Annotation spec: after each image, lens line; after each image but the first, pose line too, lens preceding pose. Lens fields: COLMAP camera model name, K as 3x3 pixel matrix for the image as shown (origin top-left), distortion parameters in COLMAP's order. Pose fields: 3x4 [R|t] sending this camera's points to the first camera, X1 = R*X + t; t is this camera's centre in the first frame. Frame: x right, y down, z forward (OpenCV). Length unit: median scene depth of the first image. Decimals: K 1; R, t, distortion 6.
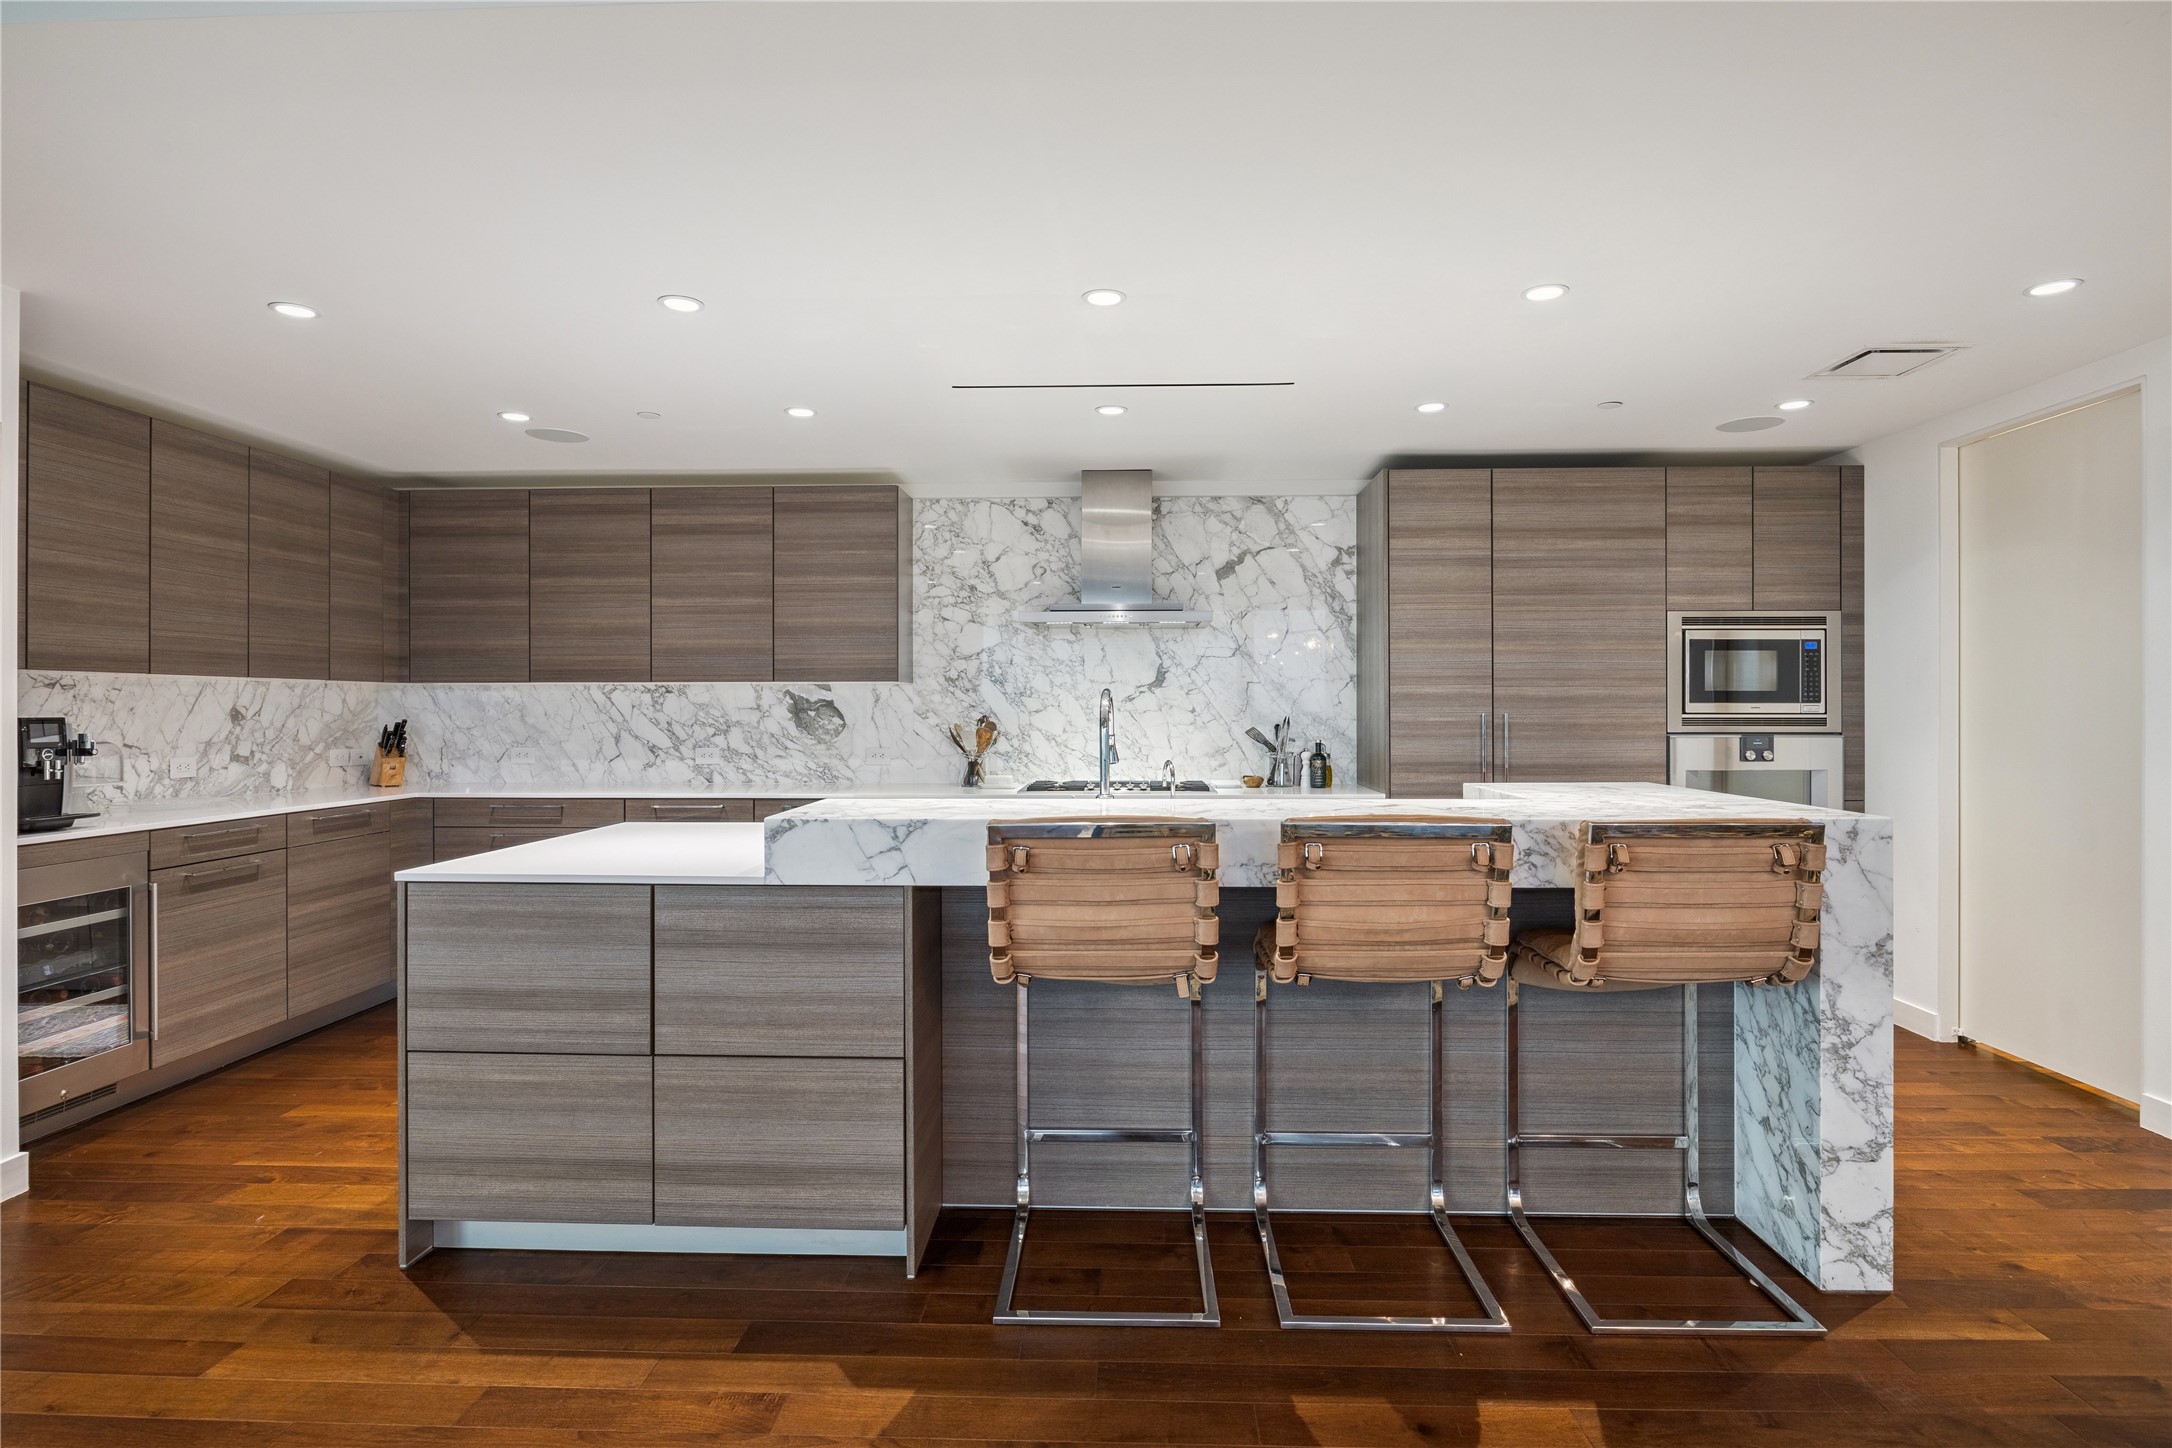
lens RADIAL K [[1137.2, 0, 1094.9], [0, 1137.2, 714.0], [0, 0, 1]] dist [-0.005755, -0.000447]
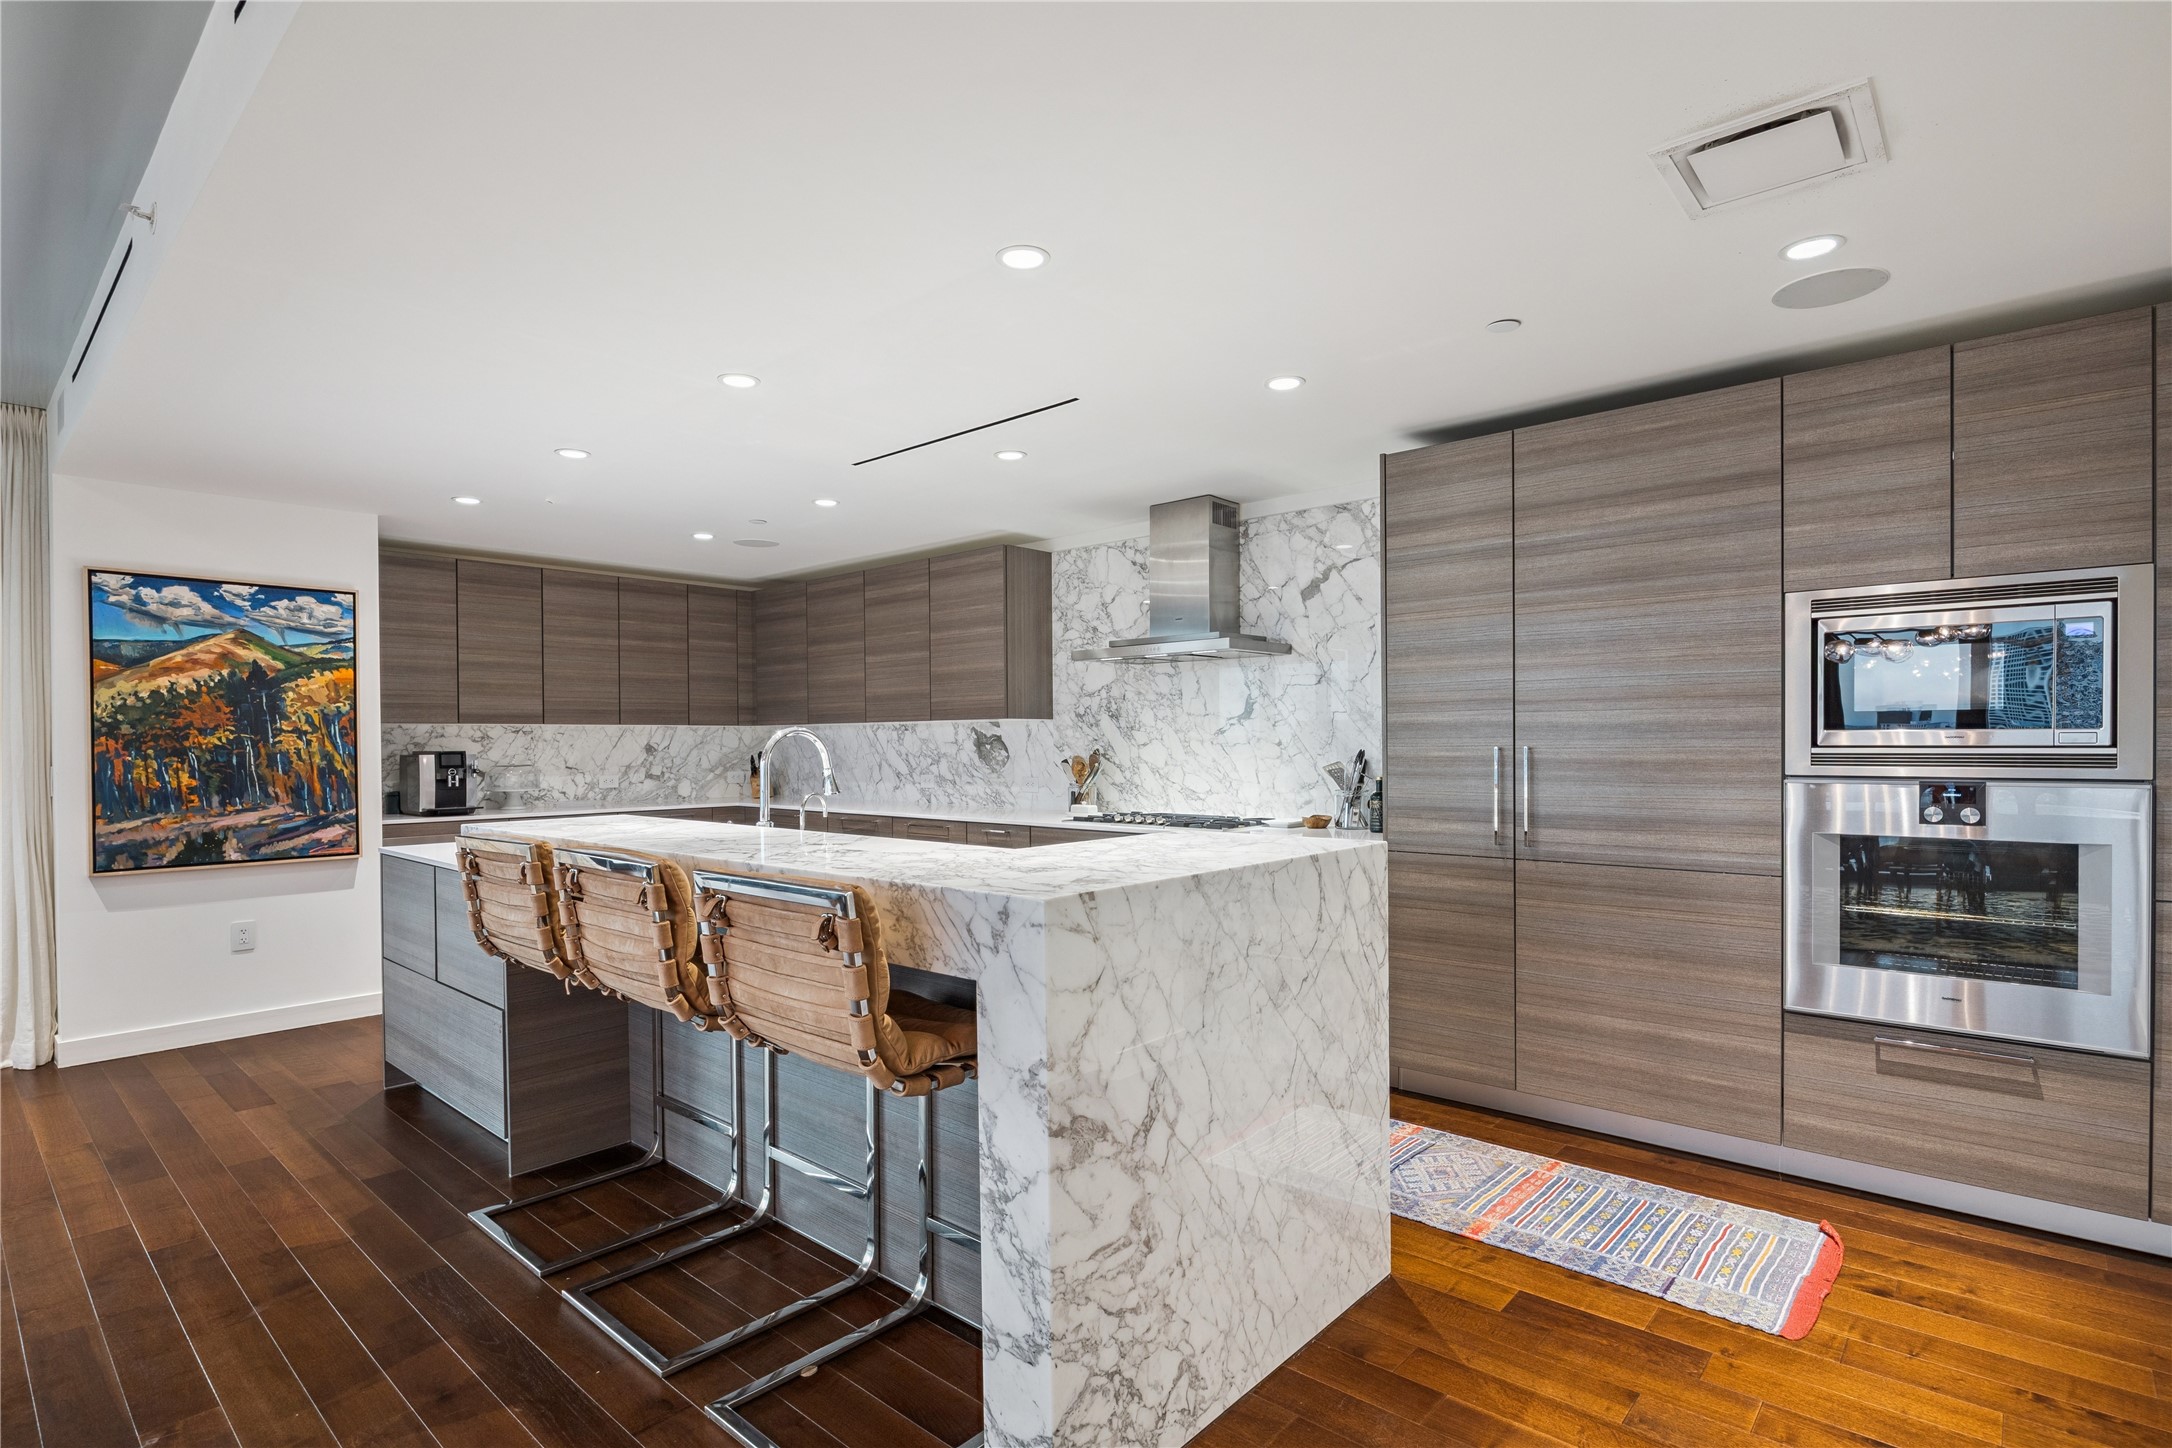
lens RADIAL K [[1055.8, 0, 1072.3], [0, 1055.8, 757.0], [0, 0, 1]] dist [-0.008968, -0.000230]
pose [[0.761449, 0.005451, -0.648201, 0.586128], [0.002906, 0.999926, 0.011823, -0.002901], [0.648218, -0.010886, 0.761377, 0.257772]]
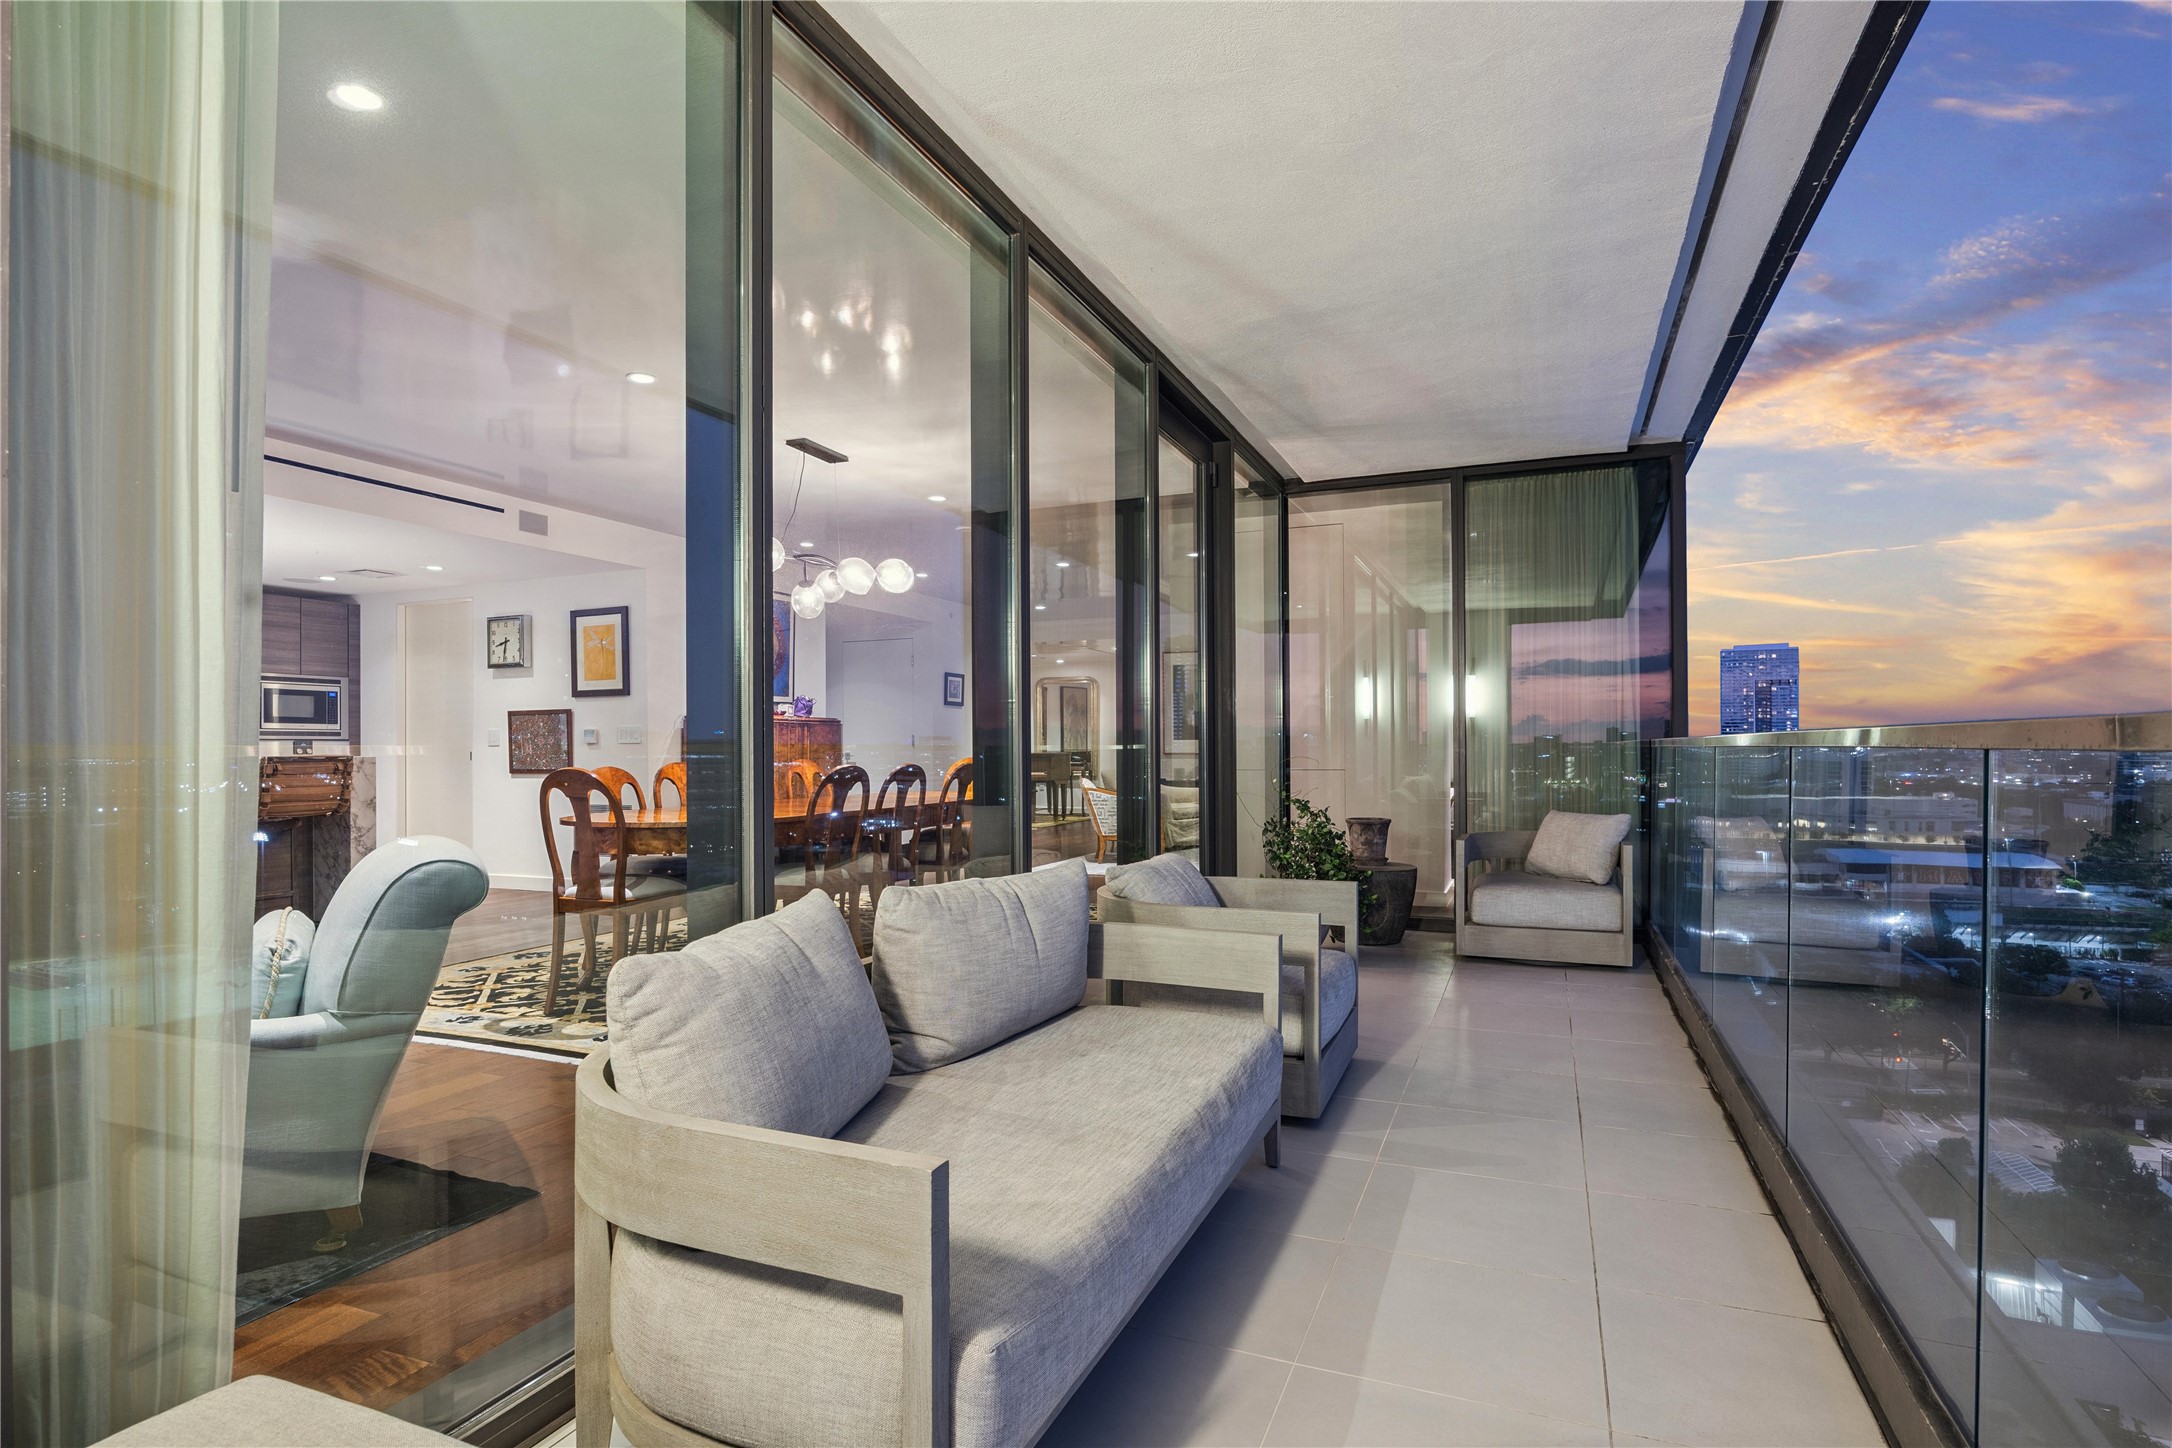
lens RADIAL K [[1137.2, 0, 1103.7], [0, 1137.2, 741.7], [0, 0, 1]] dist [-0.005755, -0.000447]
pose [[0.373970, 0.008318, 0.927404, -0.670841], [0.009475, 0.999873, -0.012789, 0.057359], [-0.927392, 0.013570, 0.373844, -0.942337]]
